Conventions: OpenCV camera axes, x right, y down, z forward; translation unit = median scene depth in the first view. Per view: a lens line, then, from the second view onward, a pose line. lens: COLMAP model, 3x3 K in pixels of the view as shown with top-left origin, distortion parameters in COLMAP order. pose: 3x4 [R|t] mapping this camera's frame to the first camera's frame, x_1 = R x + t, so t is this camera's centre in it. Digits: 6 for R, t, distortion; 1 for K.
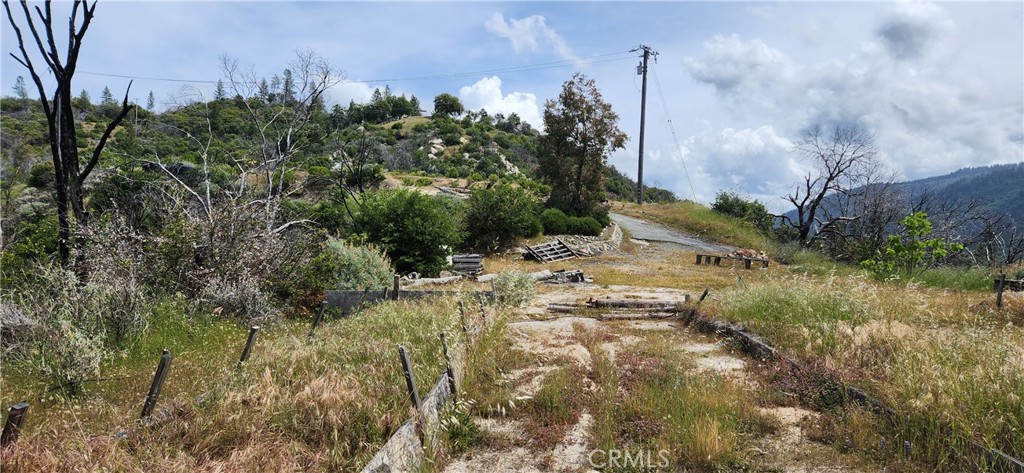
lens RADIAL K [[672.3, 0, 521.4], [0, 672.3, 241.4], [0, 0, 1]] dist [0.056713, -0.043429]
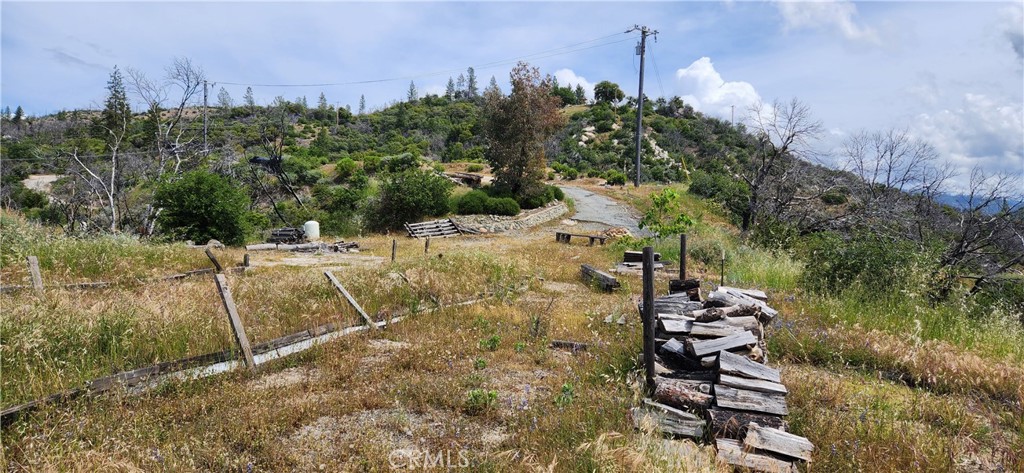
lens RADIAL K [[672.3, 0, 514.7], [0, 672.3, 234.3], [0, 0, 1]] dist [0.056713, -0.043429]
pose [[0.949856, 0.012267, -0.312447, 0.087714], [-0.010022, 0.999911, 0.008791, 0.002330], [0.312528, -0.005219, 0.949894, 0.000609]]
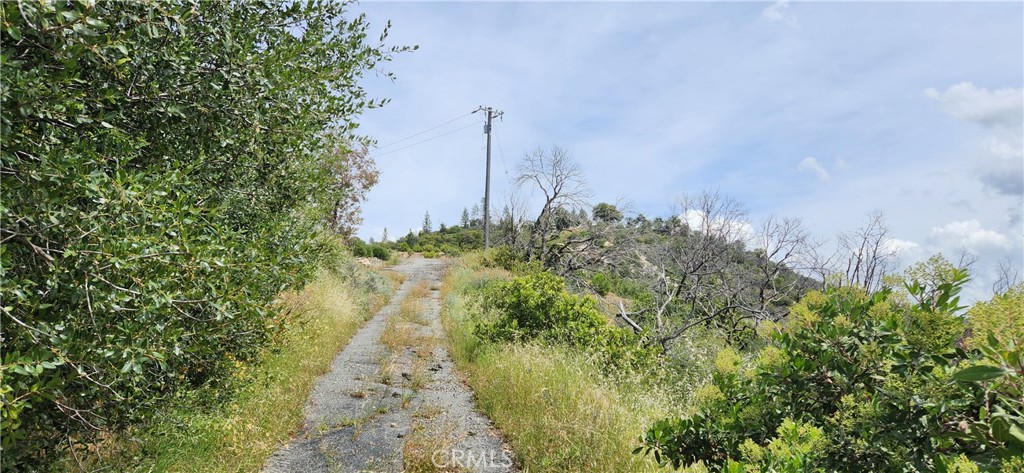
lens RADIAL K [[672.3, 0, 512.8], [0, 672.3, 236.5], [0, 0, 1]] dist [0.056713, -0.043429]
pose [[0.923691, -0.071455, -0.376417, 0.166015], [-0.001200, 0.981911, -0.189340, 0.030598], [0.383137, 0.175344, 0.906896, 0.025041]]
